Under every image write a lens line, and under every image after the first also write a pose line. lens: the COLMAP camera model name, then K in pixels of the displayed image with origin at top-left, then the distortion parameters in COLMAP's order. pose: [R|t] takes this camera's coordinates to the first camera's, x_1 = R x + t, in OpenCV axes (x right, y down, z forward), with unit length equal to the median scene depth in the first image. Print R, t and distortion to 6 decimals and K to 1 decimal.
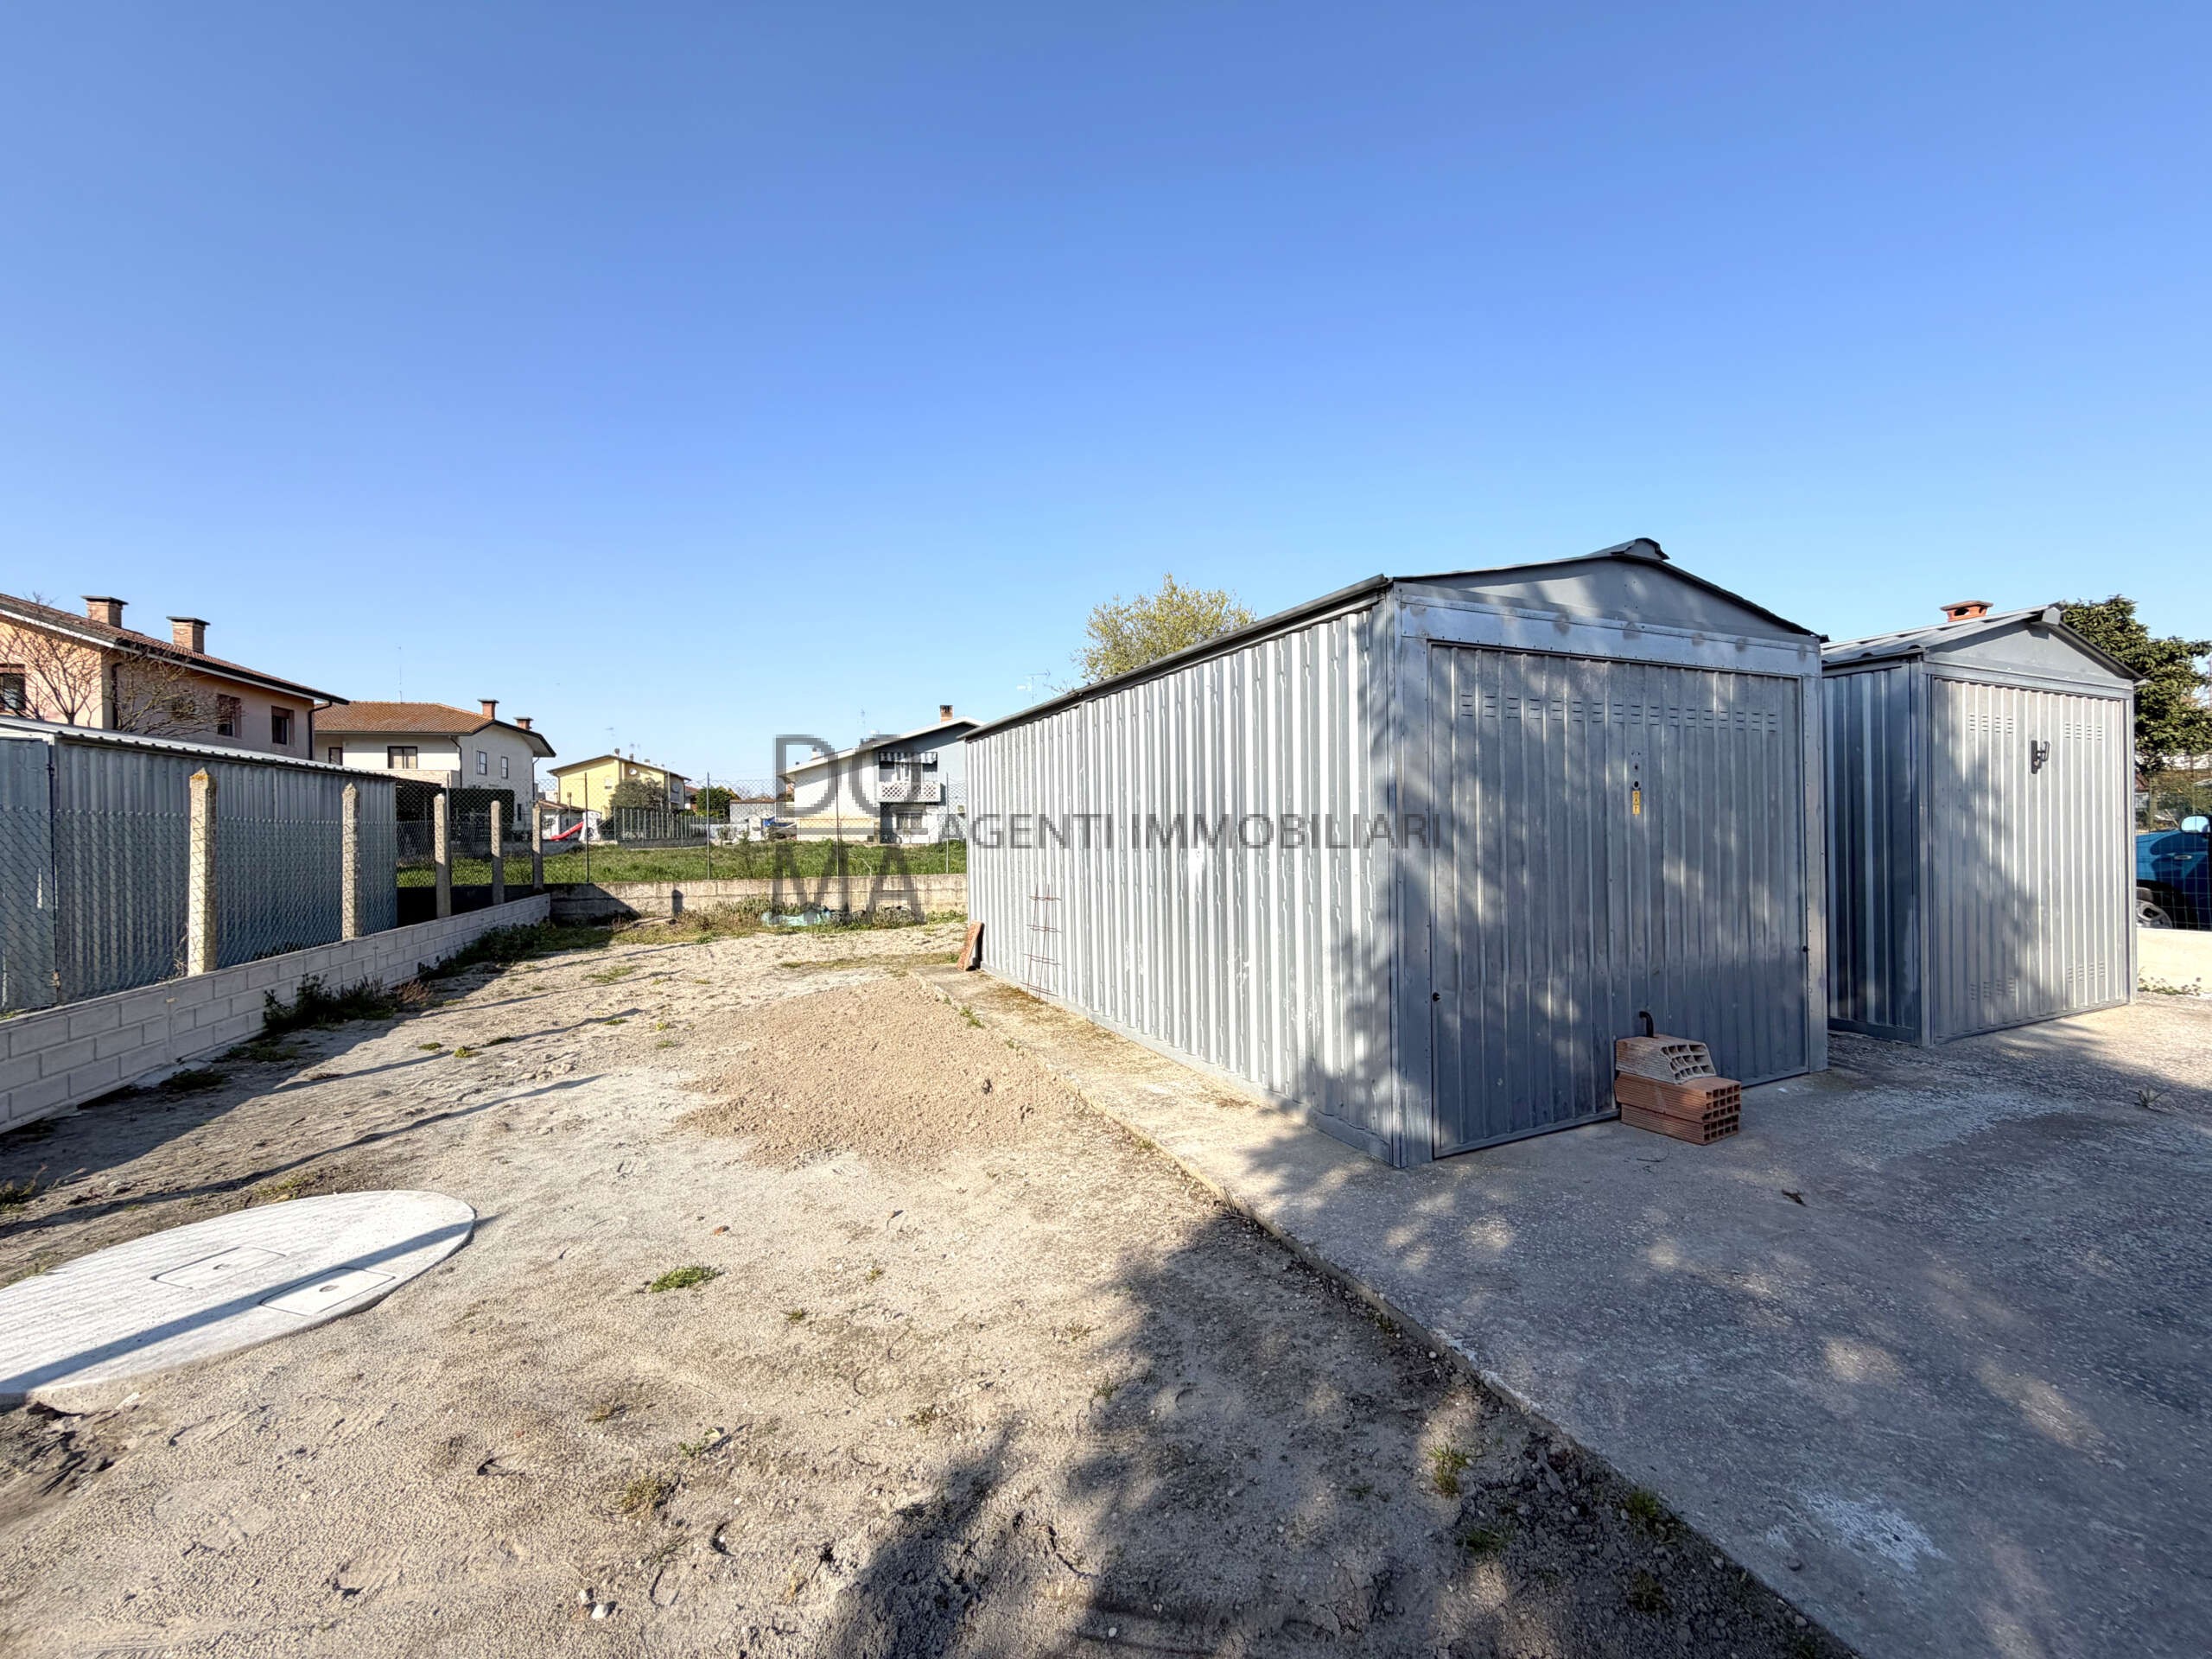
lens RADIAL K [[879.1, 0, 1096.9], [0, 879.1, 829.7], [0, 0, 1]] dist [0.000938, 0.000006]
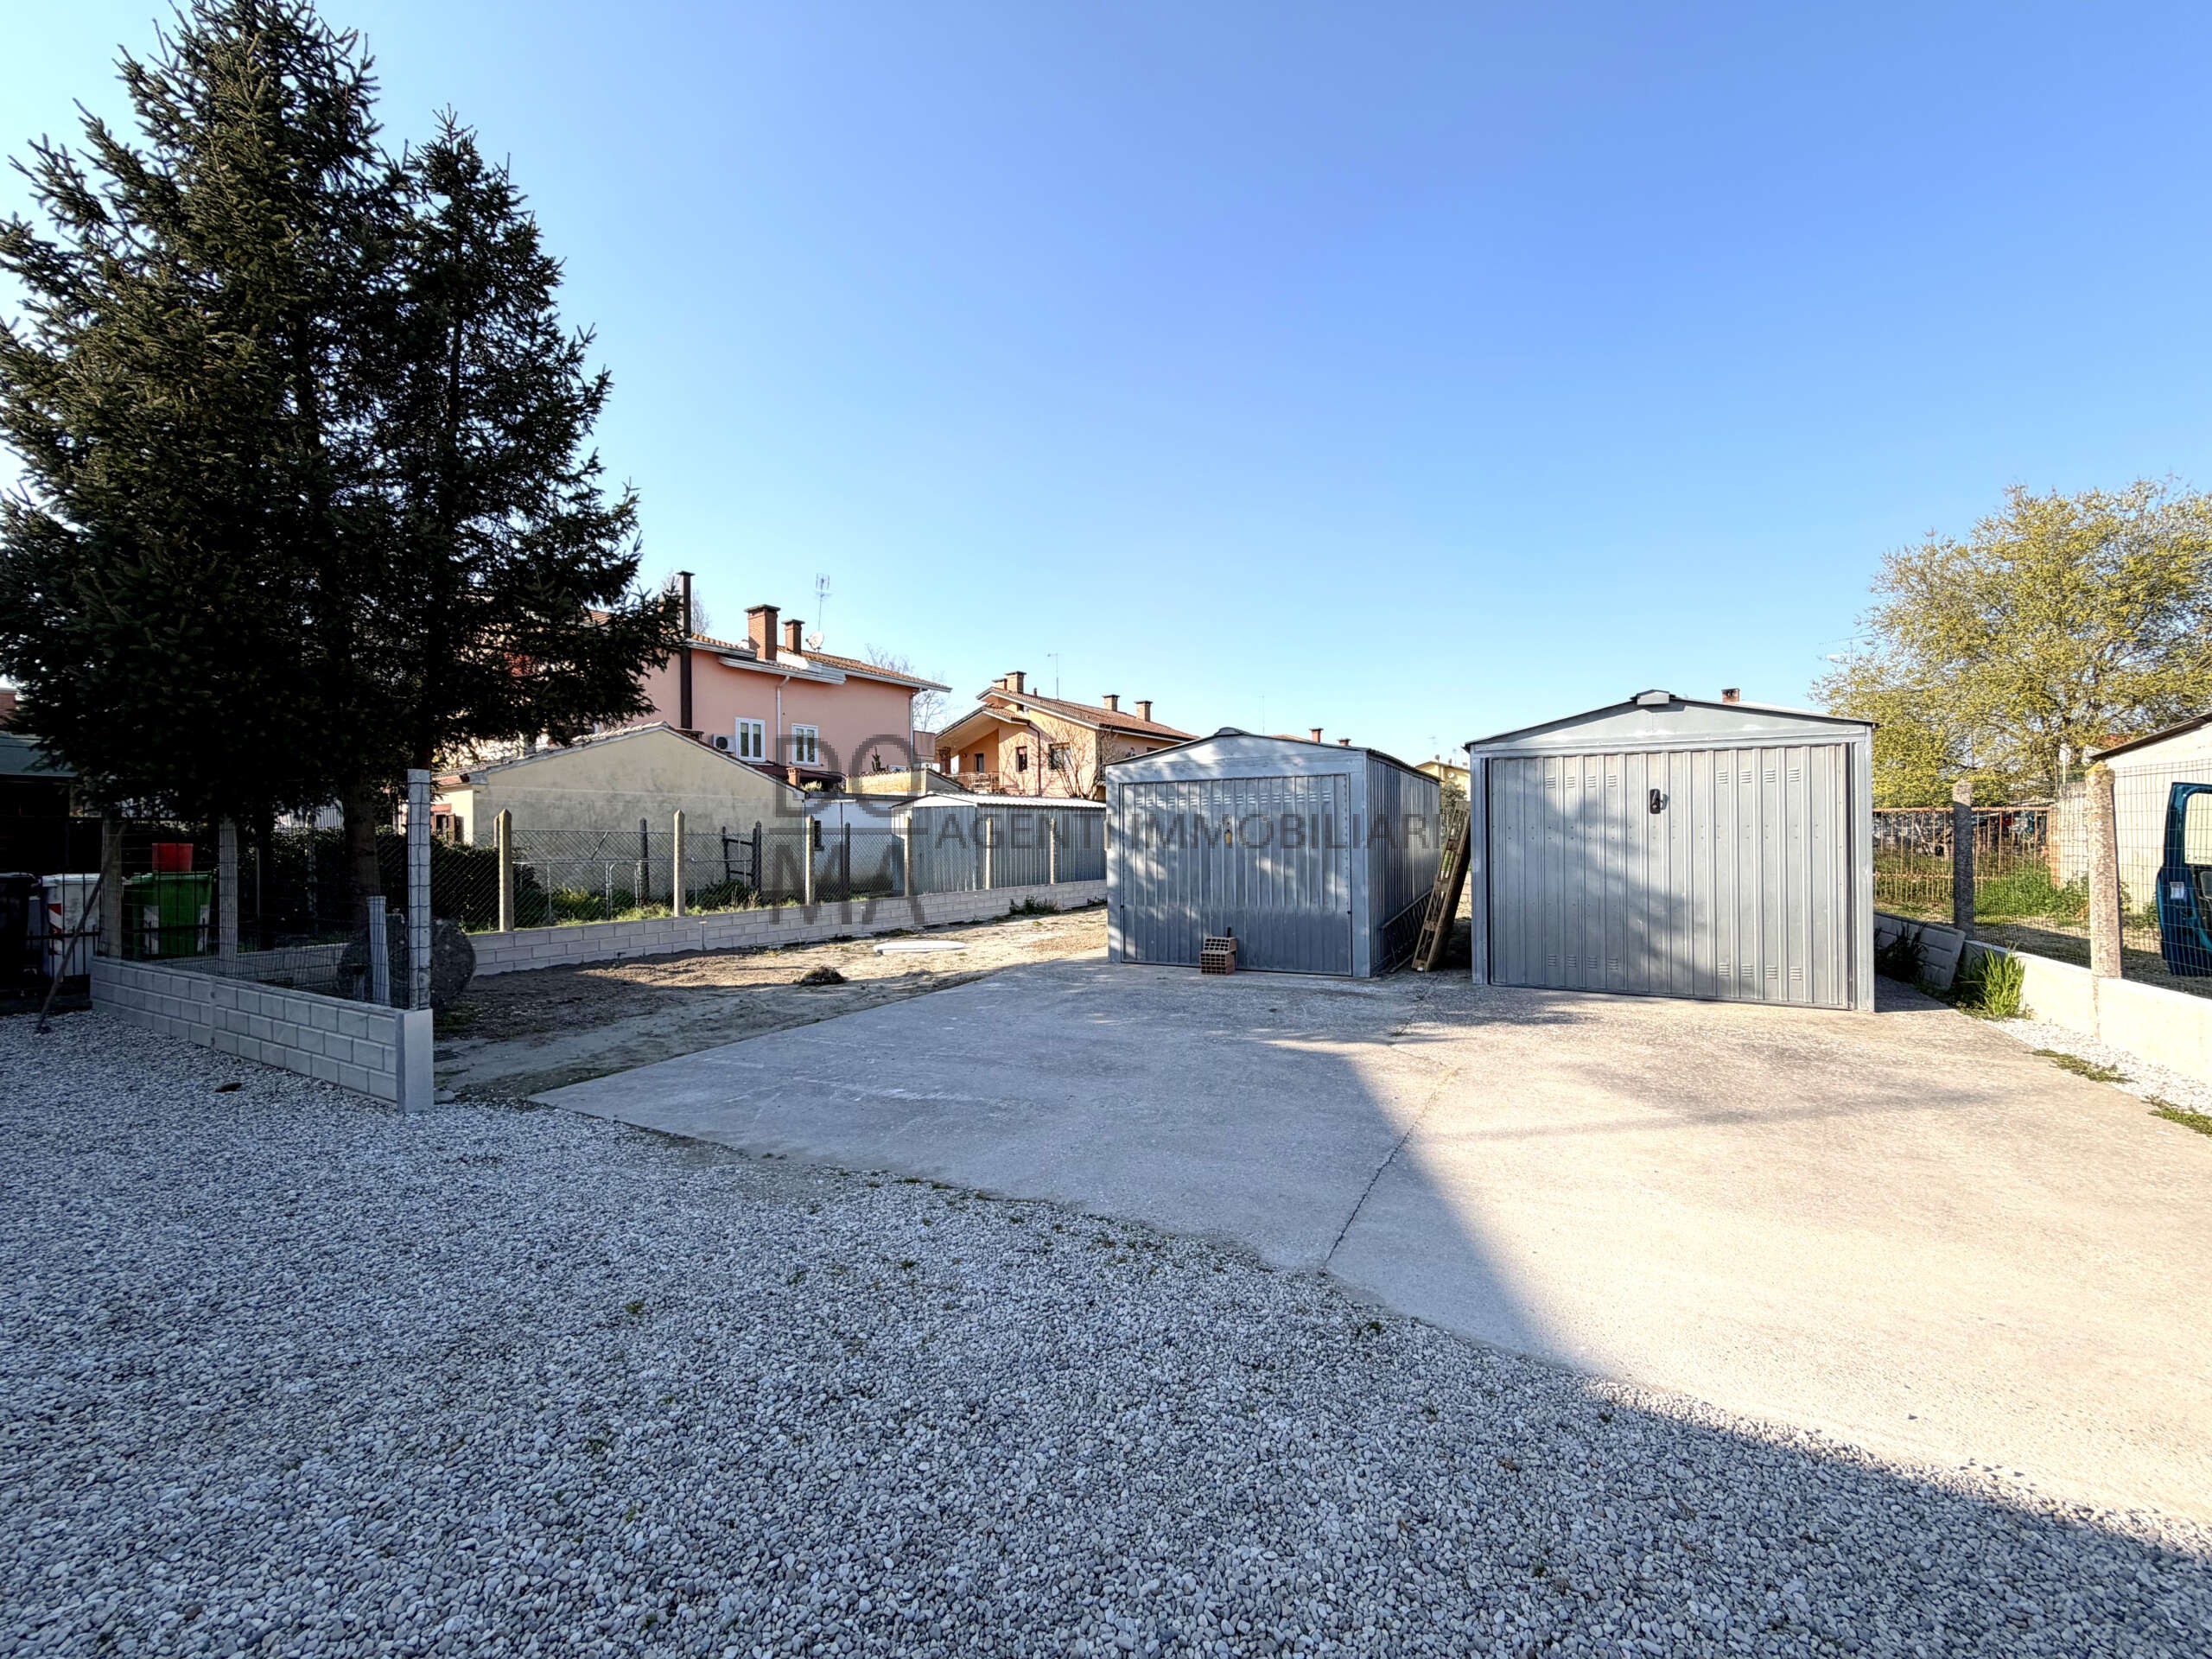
lens RADIAL K [[879.1, 0, 1096.9], [0, 879.1, 829.7], [0, 0, 1]] dist [0.000938, 0.000006]
pose [[0.613228, -0.000487, -0.789906, 1.107802], [0.002875, 0.999995, 0.001615, -0.025654], [0.789901, -0.003262, 0.613226, -0.366092]]
